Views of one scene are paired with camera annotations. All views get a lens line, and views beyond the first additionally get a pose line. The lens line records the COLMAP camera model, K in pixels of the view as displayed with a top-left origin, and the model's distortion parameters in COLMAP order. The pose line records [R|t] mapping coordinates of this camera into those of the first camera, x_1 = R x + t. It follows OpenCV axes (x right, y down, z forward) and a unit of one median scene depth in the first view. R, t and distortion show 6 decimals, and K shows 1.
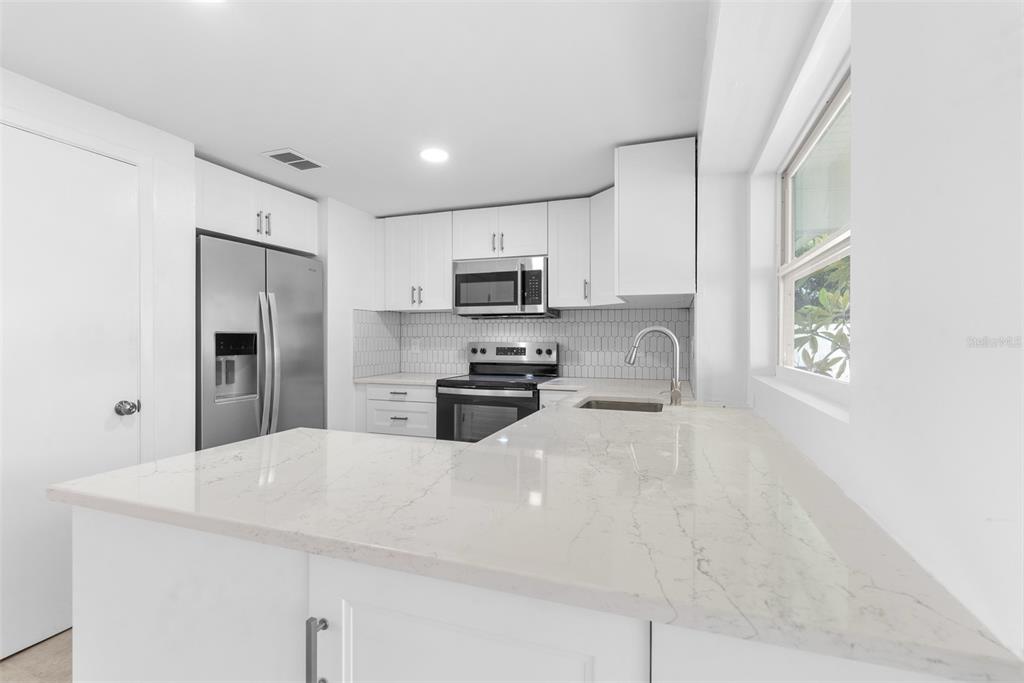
lens RADIAL K [[461.1, 0, 512.0], [0, 461.1, 341.5], [0, 0, 1]] dist [-0.001743, 0.000123]
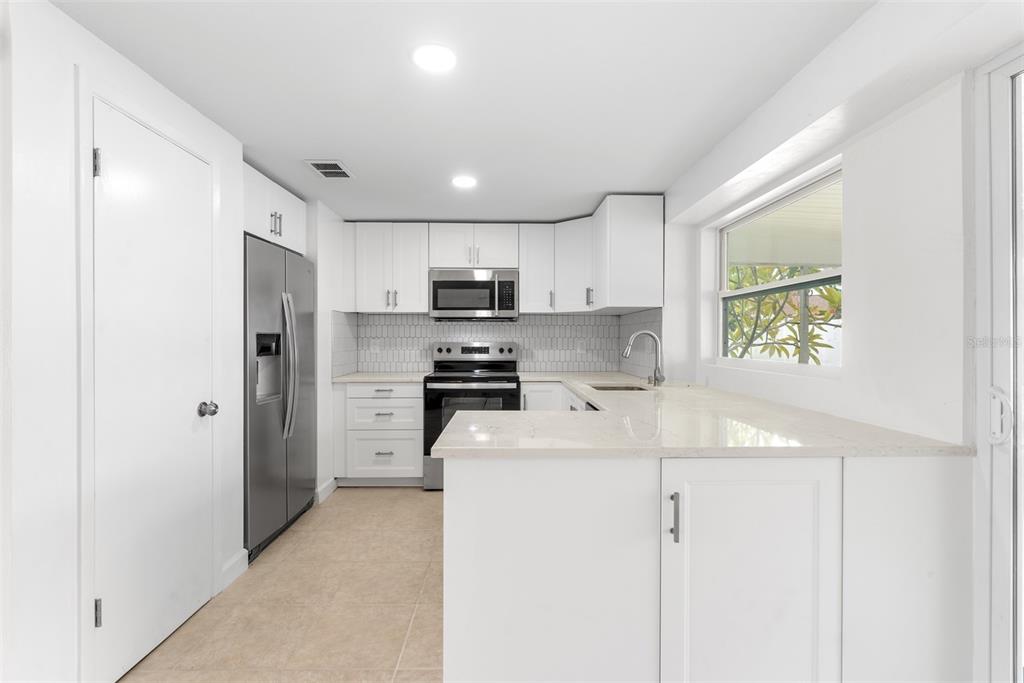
lens RADIAL K [[461.1, 0, 512.0], [0, 461.1, 341.5], [0, 0, 1]] dist [-0.001743, 0.000123]
pose [[0.935173, -0.002465, 0.354184, -0.337683], [0.002911, 0.999995, -0.000726, 0.000813], [-0.354180, 0.001710, 0.935176, -0.096084]]
